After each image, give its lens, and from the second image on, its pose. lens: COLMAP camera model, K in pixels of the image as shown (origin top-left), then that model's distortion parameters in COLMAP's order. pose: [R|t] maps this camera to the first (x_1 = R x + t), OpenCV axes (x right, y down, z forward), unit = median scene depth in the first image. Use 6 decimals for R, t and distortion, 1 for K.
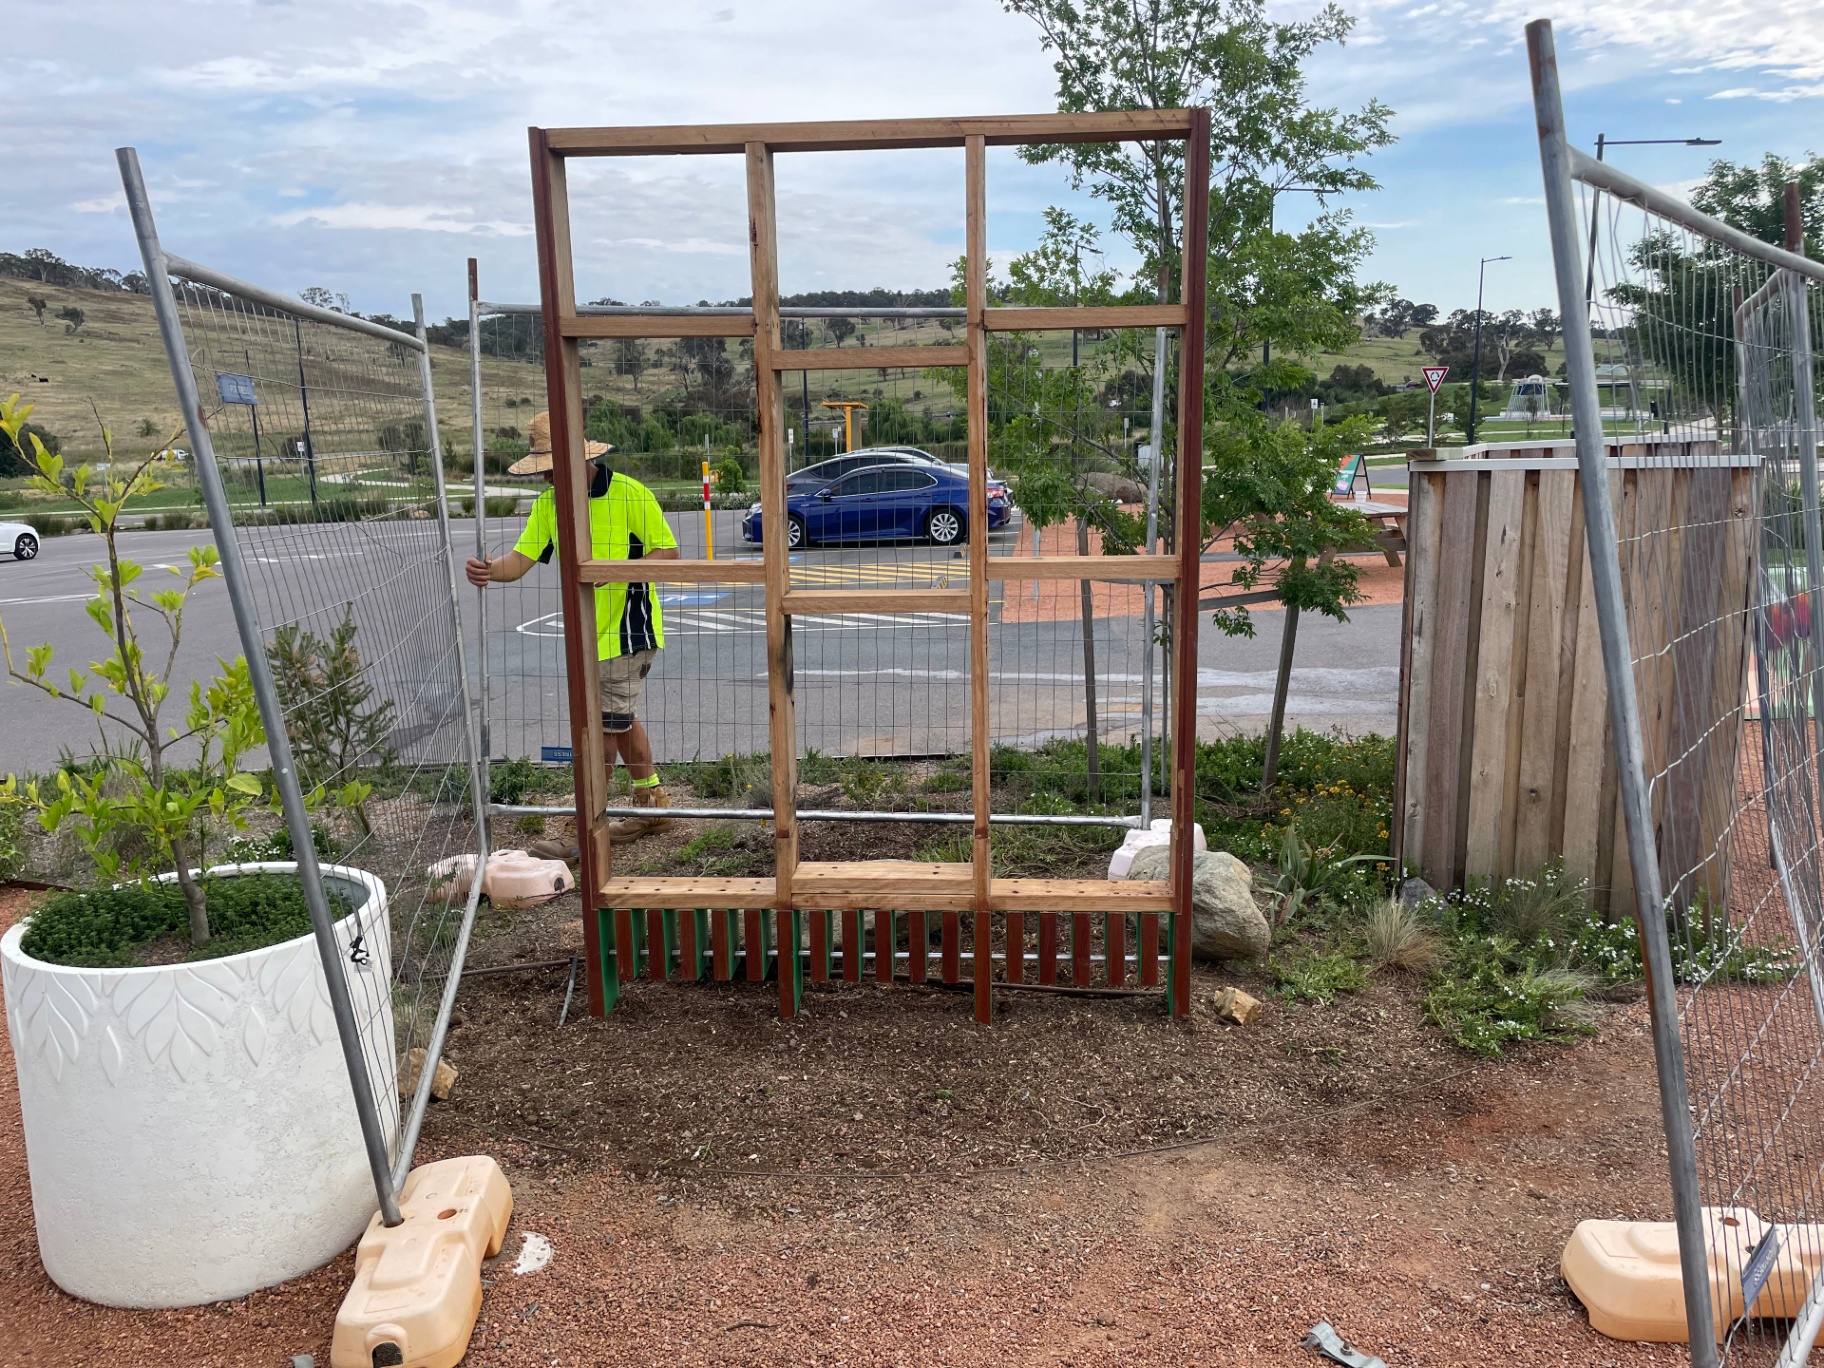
lens RADIAL K [[1367.3, 0, 912.0], [0, 1367.3, 684.0], [0, 0, 1]] dist [0.079082, -0.102341]
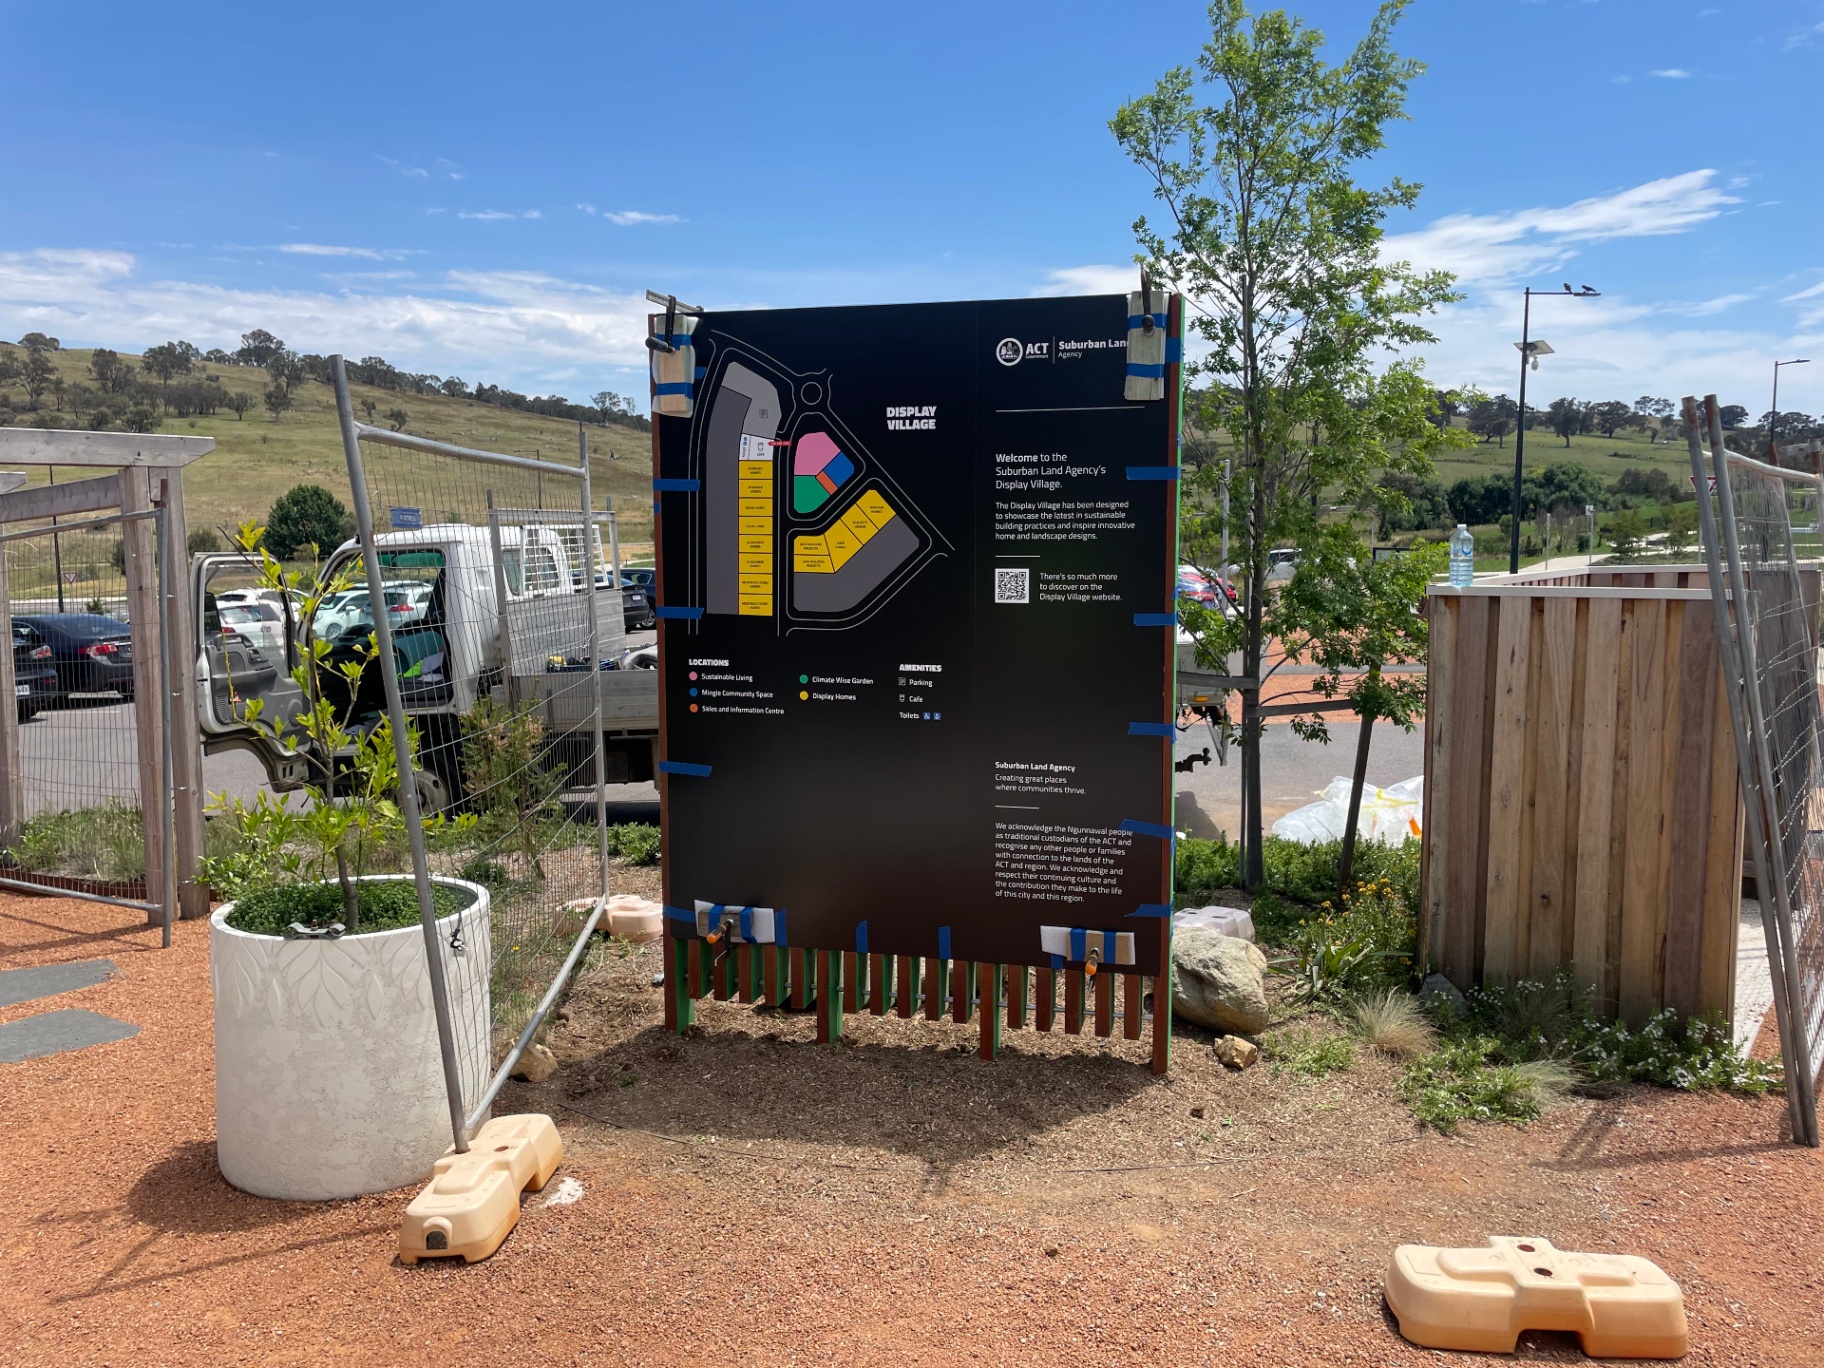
lens RADIAL K [[1396.7, 0, 912.0], [0, 1396.7, 684.0], [0, 0, 1]] dist [0.028995, -0.009180]
pose [[0.982537, 0.037470, -0.182255, 0.164537], [-0.050188, 0.996578, -0.065676, 0.009828], [0.179171, 0.073676, 0.981055, -0.156583]]
